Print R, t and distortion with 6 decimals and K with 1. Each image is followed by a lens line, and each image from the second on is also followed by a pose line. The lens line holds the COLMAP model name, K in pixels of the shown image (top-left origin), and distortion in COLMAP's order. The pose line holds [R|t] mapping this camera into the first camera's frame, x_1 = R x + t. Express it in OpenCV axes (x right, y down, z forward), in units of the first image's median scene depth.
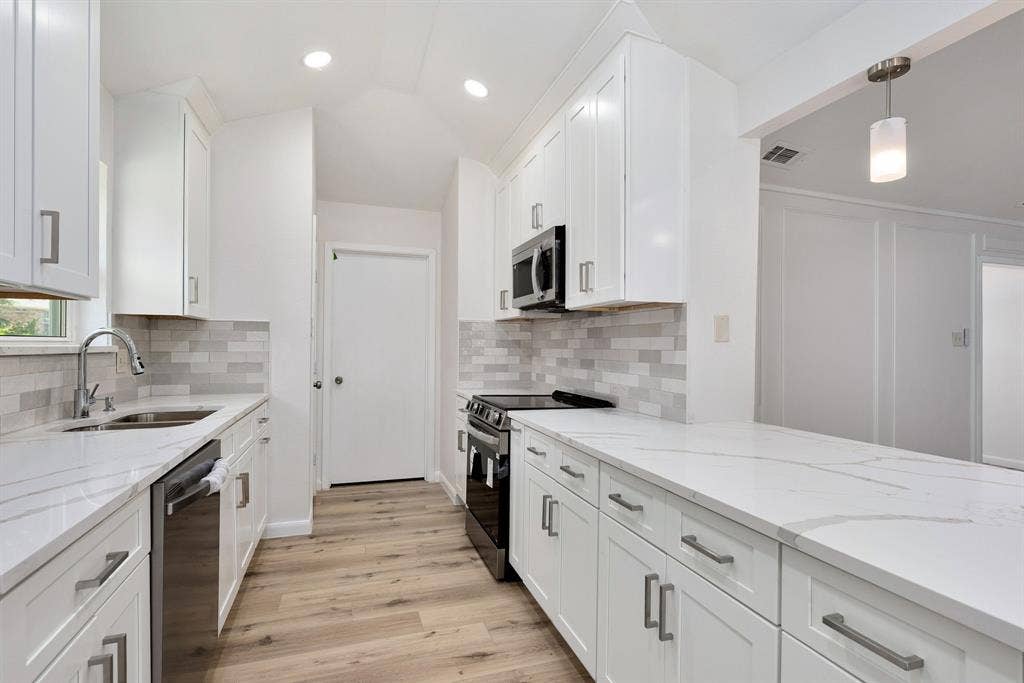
lens RADIAL K [[471.5, 0, 512.5], [0, 471.5, 345.4], [0, 0, 1]] dist [0.000466, -0.000188]
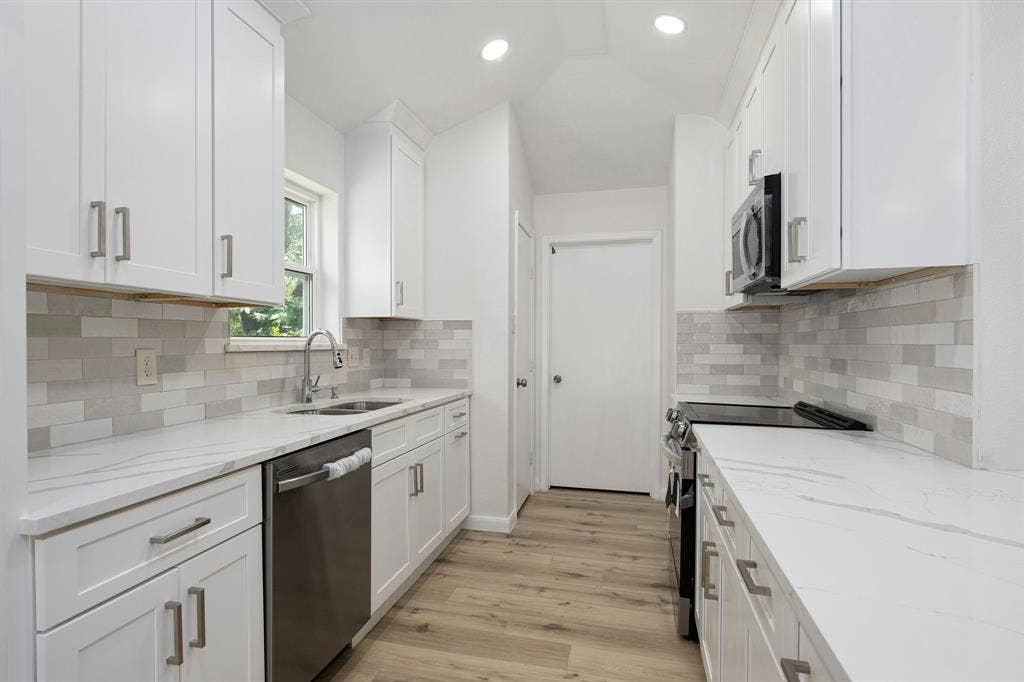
lens RADIAL K [[509.1, 0, 518.7], [0, 509.1, 346.8], [0, 0, 1]] dist [0.009142, -0.000899]
pose [[0.847817, -0.004369, -0.530272, 0.181875], [0.008015, 0.999957, 0.004576, 0.004460], [0.530229, -0.008130, 0.847815, 0.121454]]
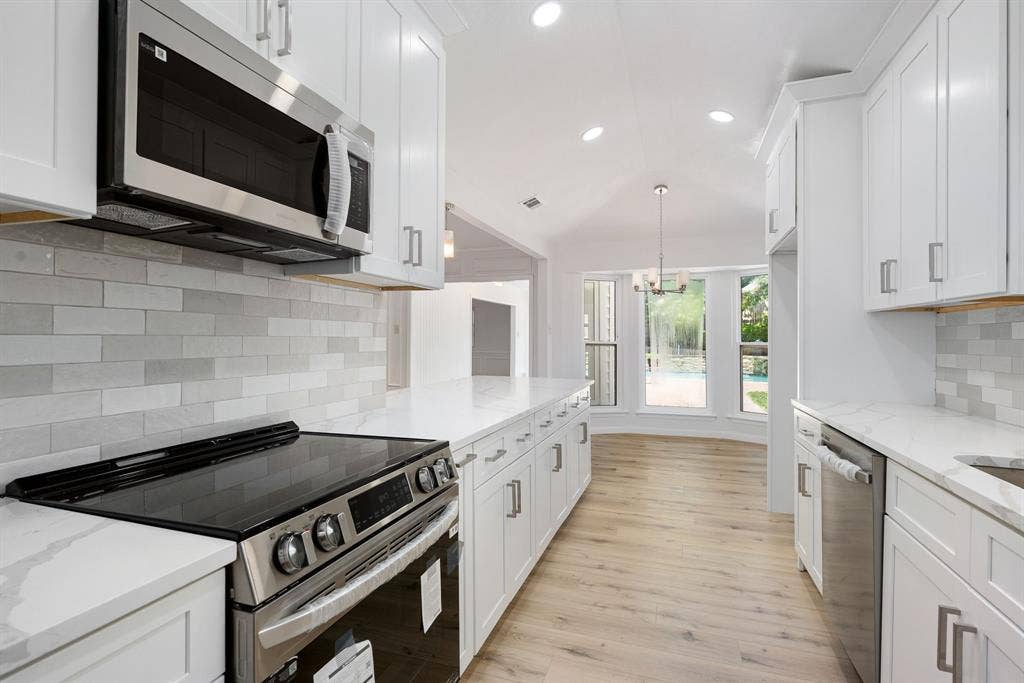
lens RADIAL K [[471.5, 0, 512.9], [0, 471.5, 338.9], [0, 0, 1]] dist [0.000466, -0.000188]
pose [[-0.786649, -0.008808, 0.617338, -0.403699], [-0.009573, 0.999952, 0.002068, 0.007656], [-0.617327, -0.004283, -0.786695, 1.326786]]
